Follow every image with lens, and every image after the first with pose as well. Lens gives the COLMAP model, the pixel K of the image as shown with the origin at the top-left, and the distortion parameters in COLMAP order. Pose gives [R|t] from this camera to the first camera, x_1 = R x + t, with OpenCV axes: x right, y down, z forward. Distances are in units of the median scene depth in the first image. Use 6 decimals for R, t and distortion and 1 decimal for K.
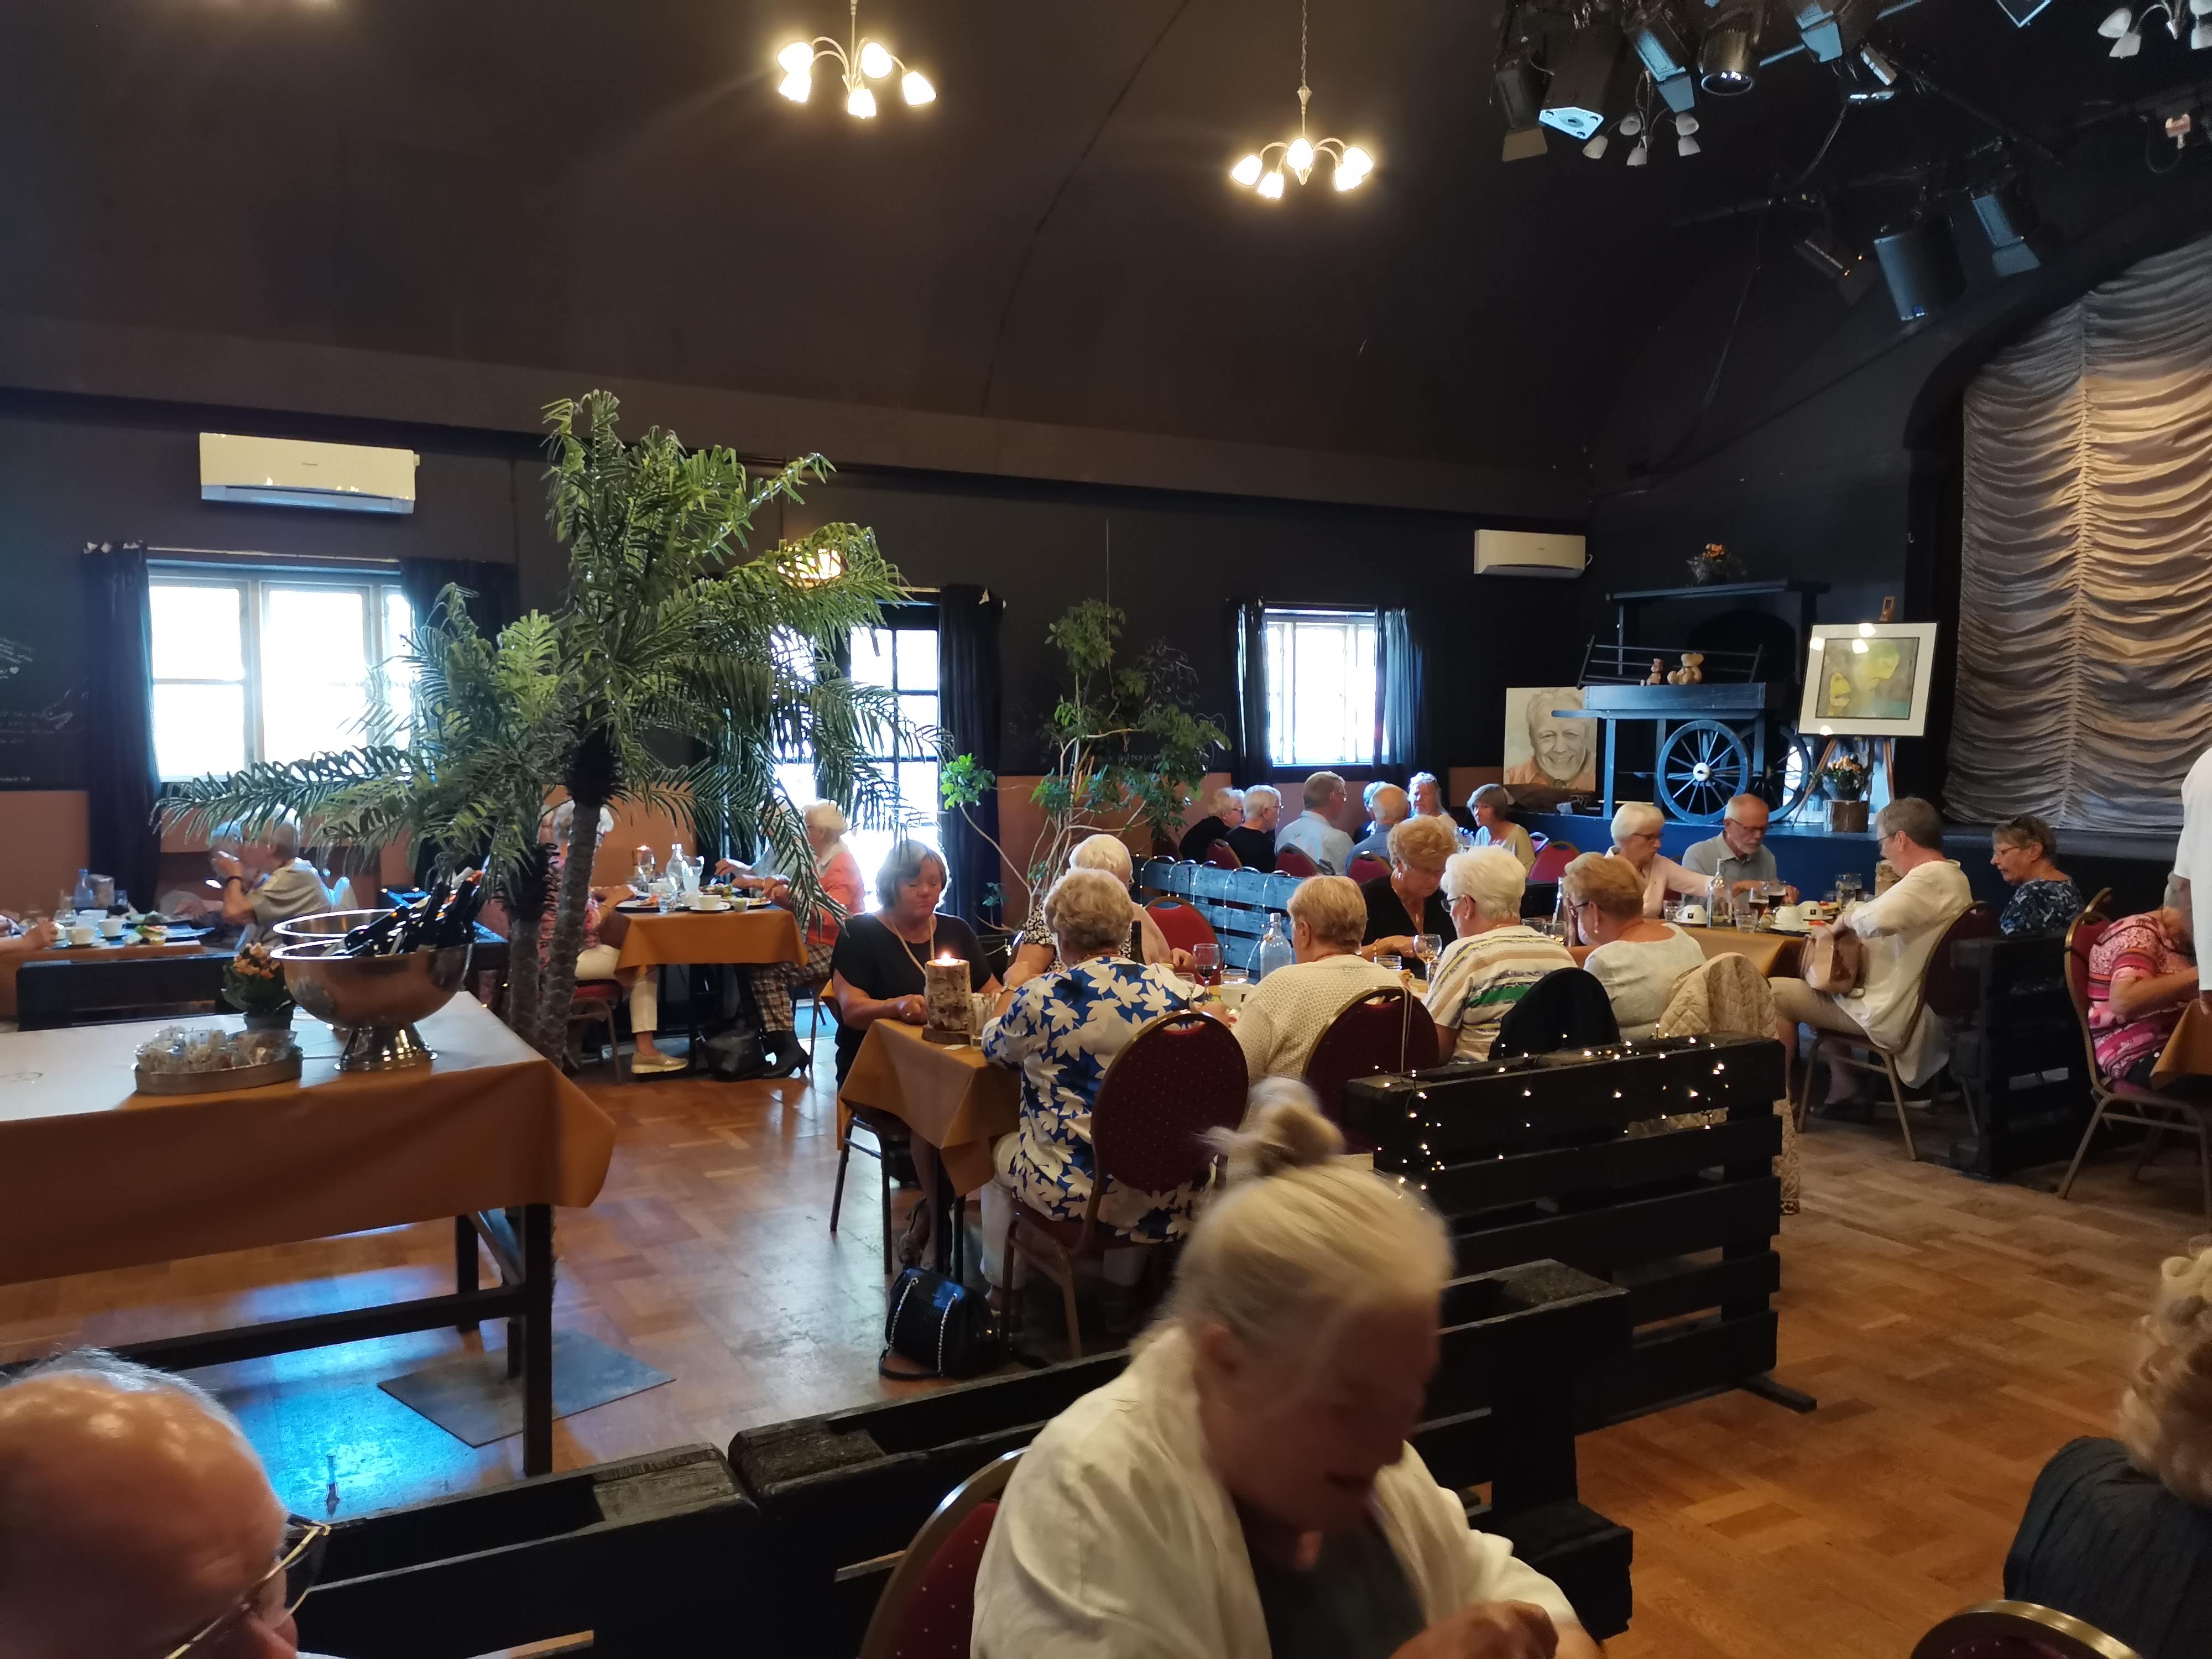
lens RADIAL K [[1645.2, 0, 1101.7], [0, 1645.2, 831.7], [0, 0, 1]] dist [0.098011, -0.128467]
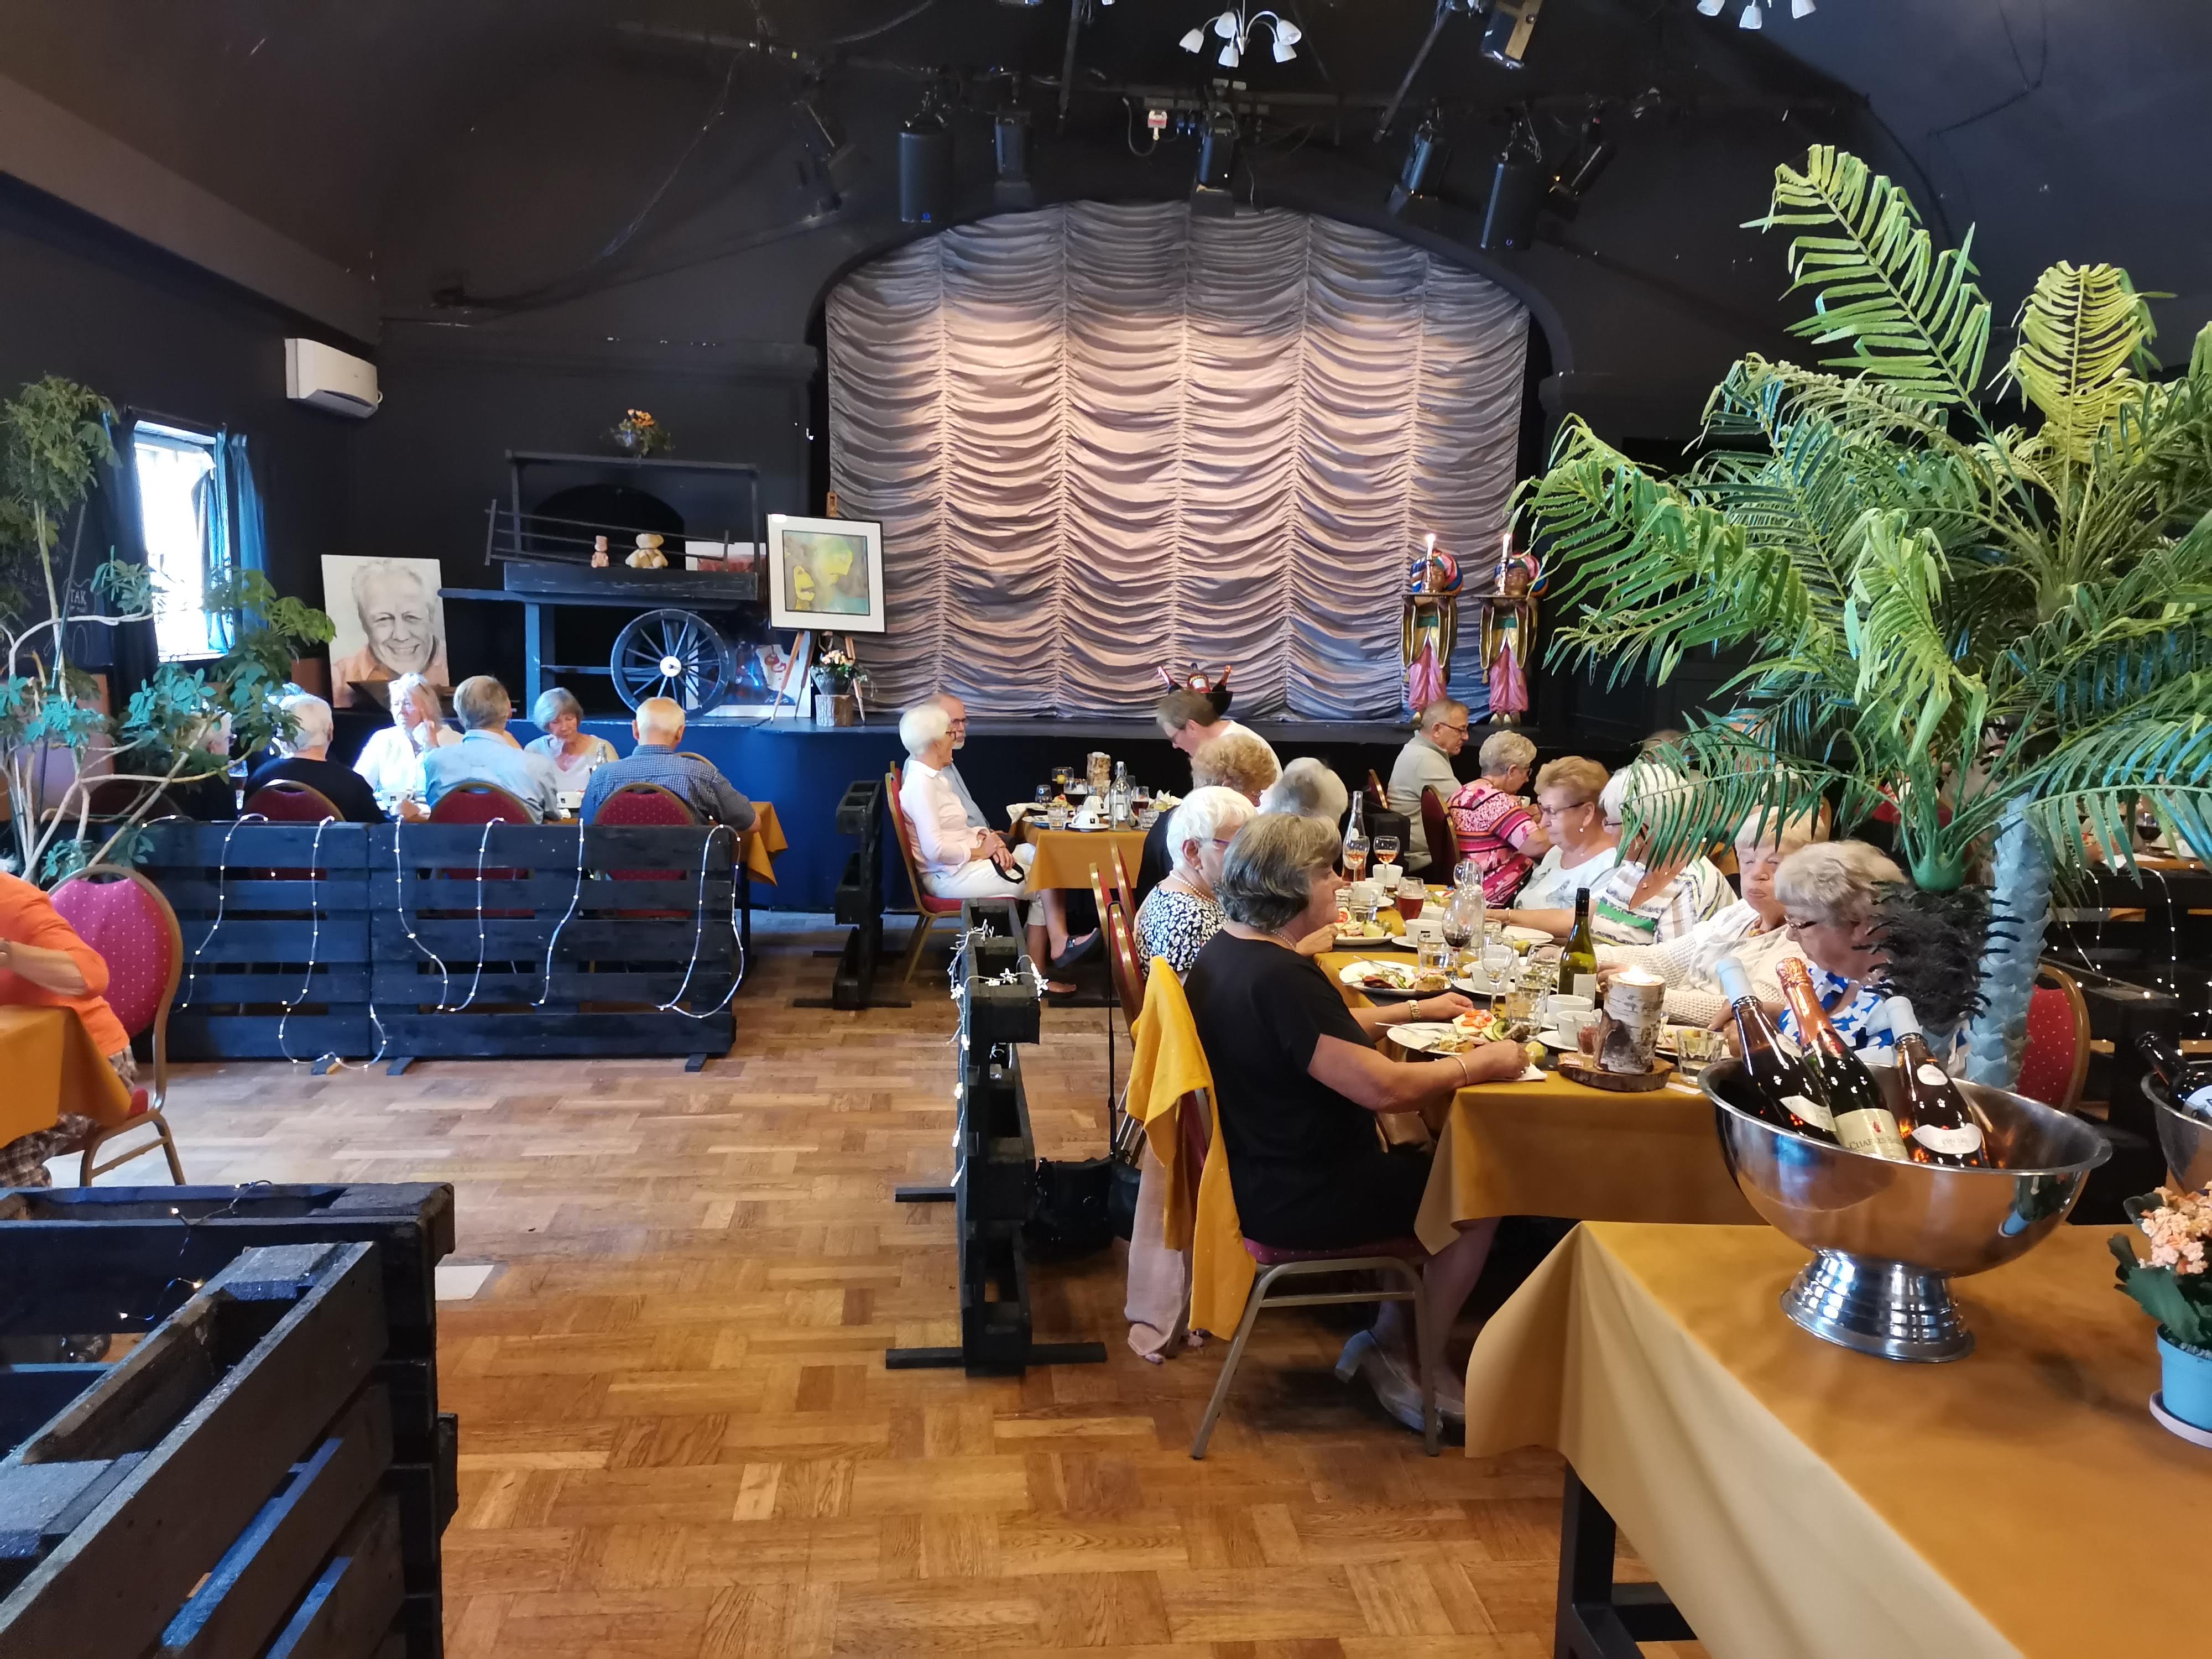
lens RADIAL K [[1645.2, 0, 1101.7], [0, 1645.2, 831.7], [0, 0, 1]] dist [0.098011, -0.128467]
pose [[0.404026, -0.105364, 0.908659, -0.411951], [0.033109, 0.994378, 0.100581, -0.032032], [-0.914148, -0.010552, 0.405243, 0.451149]]
